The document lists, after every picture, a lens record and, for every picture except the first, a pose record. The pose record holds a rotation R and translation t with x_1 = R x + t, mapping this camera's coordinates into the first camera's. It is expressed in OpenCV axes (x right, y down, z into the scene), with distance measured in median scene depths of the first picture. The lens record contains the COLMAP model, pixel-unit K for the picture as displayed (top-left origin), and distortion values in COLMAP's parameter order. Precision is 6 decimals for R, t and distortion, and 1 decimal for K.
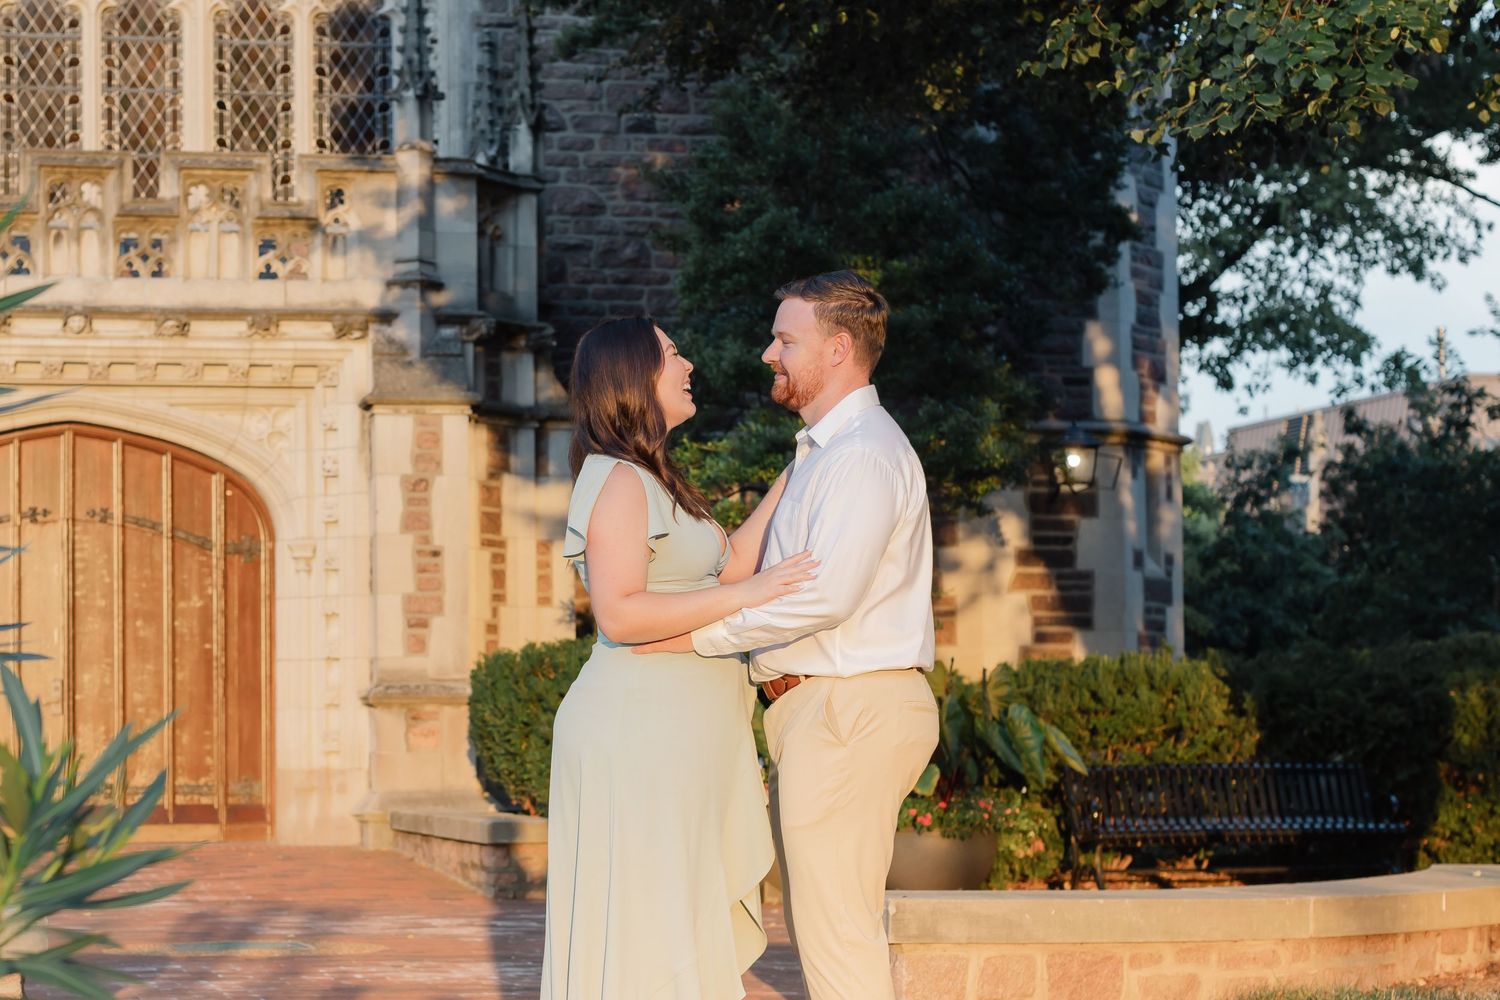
lens RADIAL K [[3385.5, 0, 378.3], [0, 3385.5, 609.6], [0, 0, 1]] dist [0.028424, -0.017124]
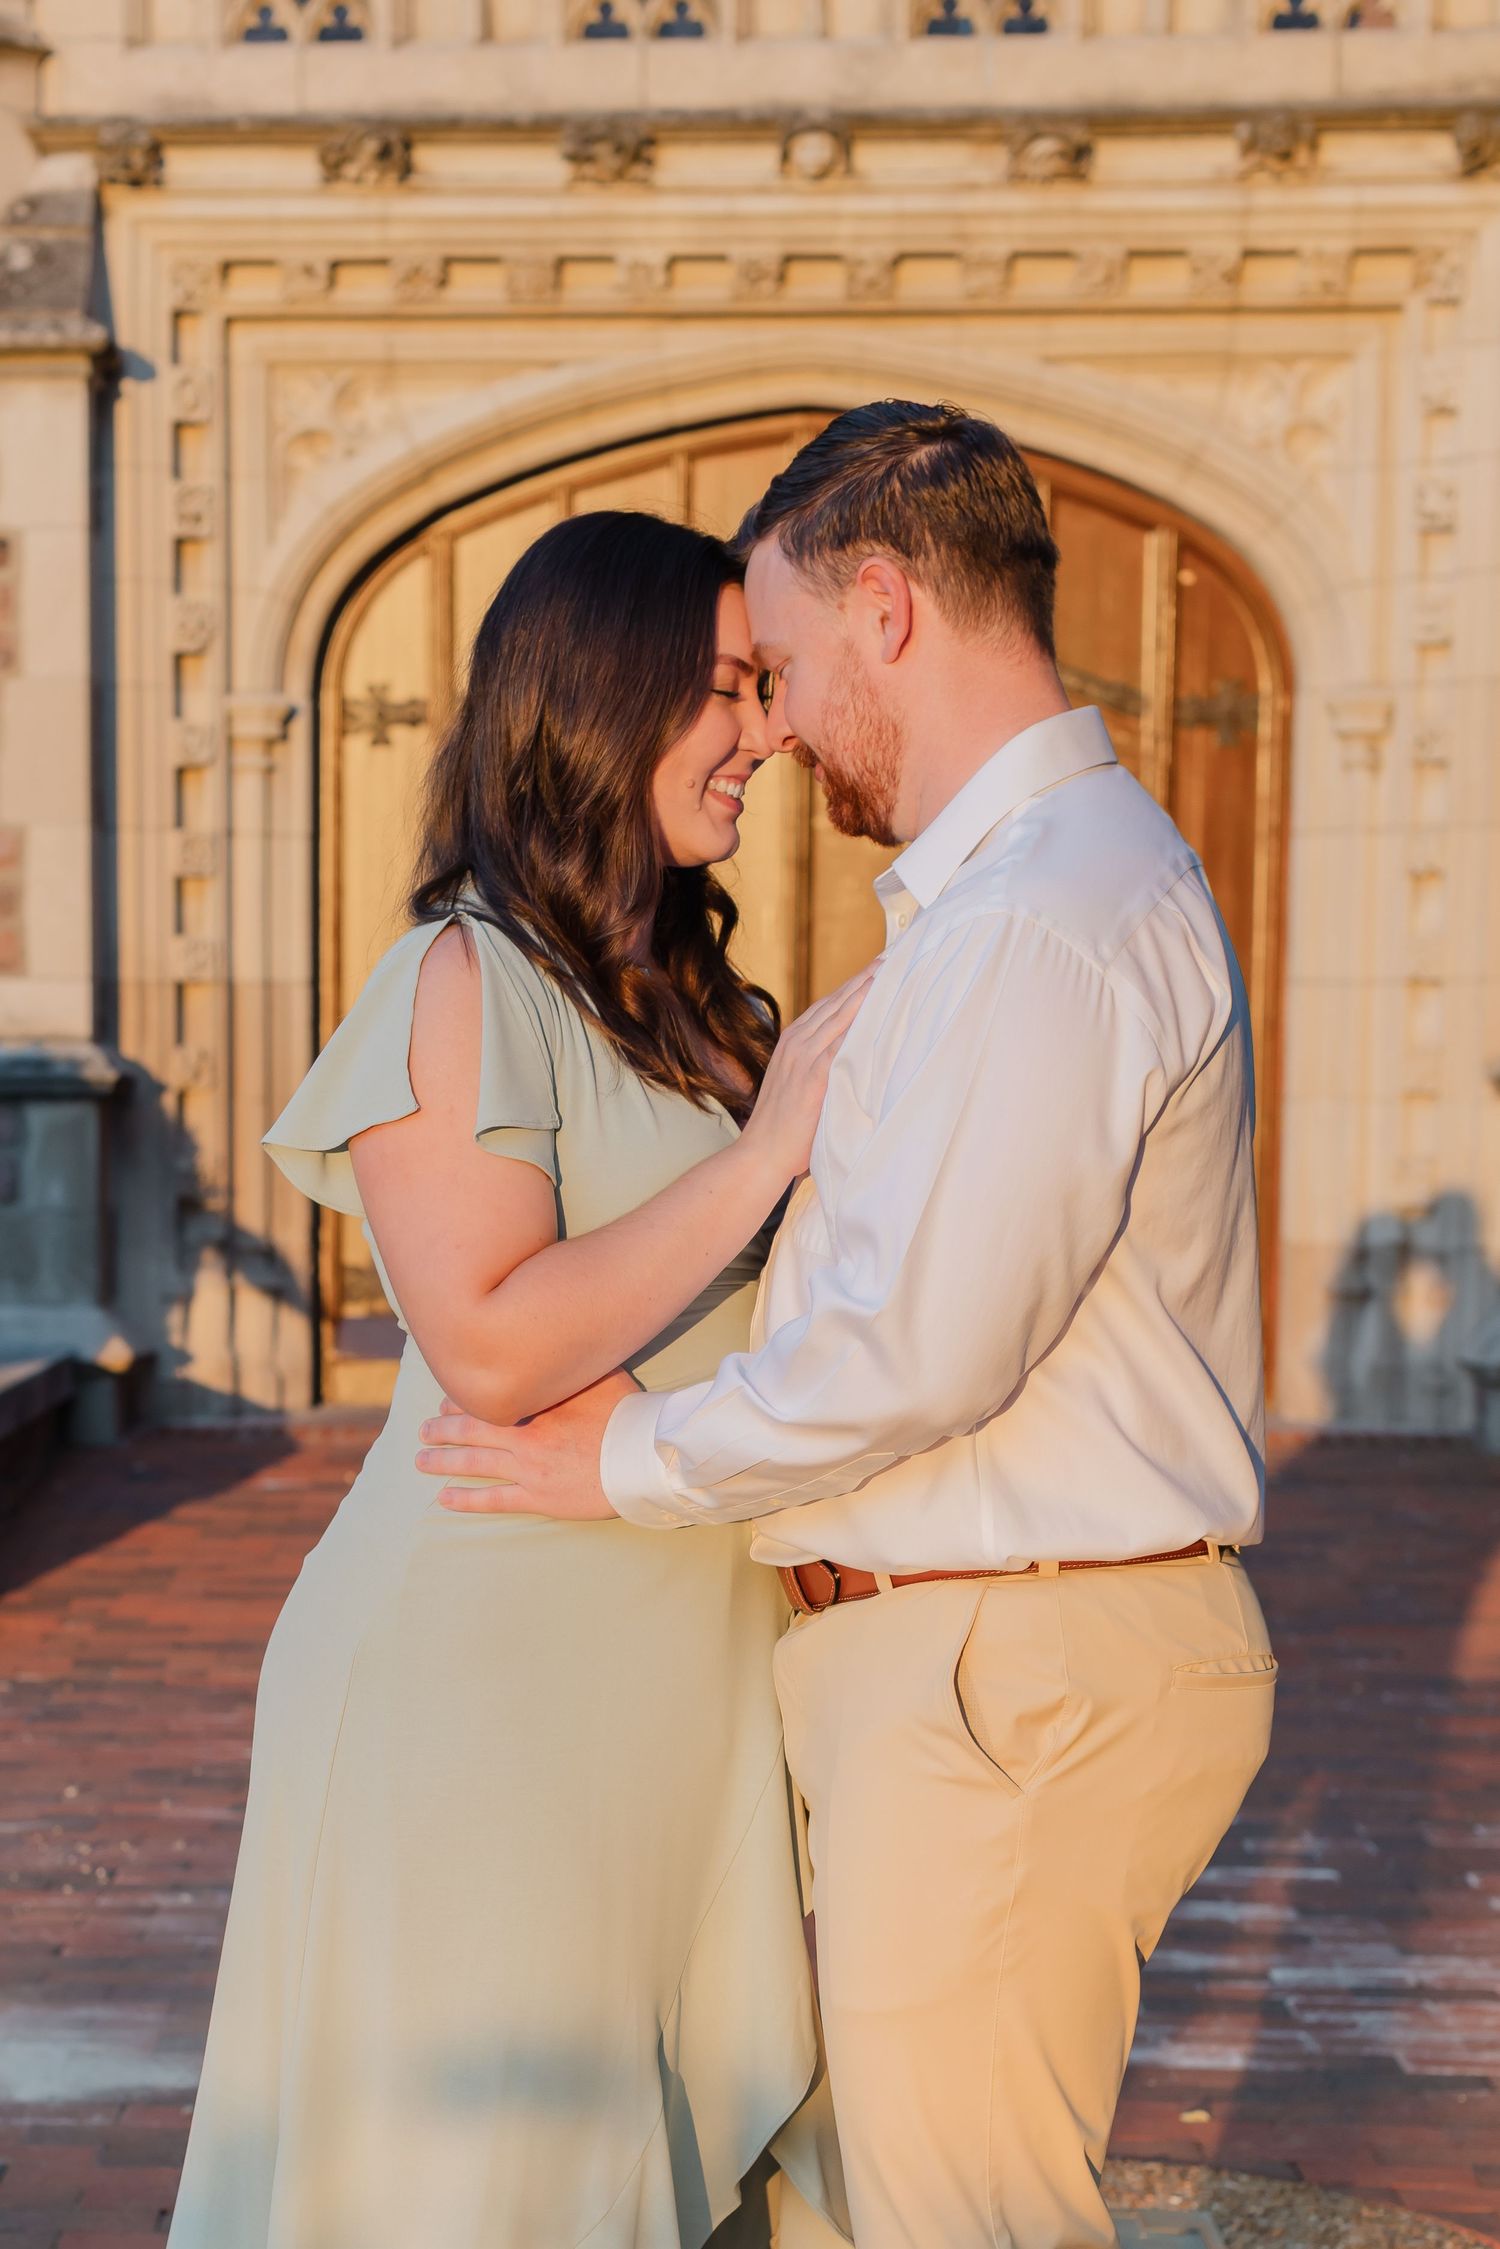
lens RADIAL K [[4577.8, 0, 399.8], [0, 4577.8, 1580.0], [0, 0, 1]] dist [0.047857, -0.138408]
pose [[0.972169, 0.036455, -0.231427, -0.002798], [0.001851, 0.986593, 0.163189, -0.004981], [0.234274, -0.159076, 0.959068, 0.416091]]
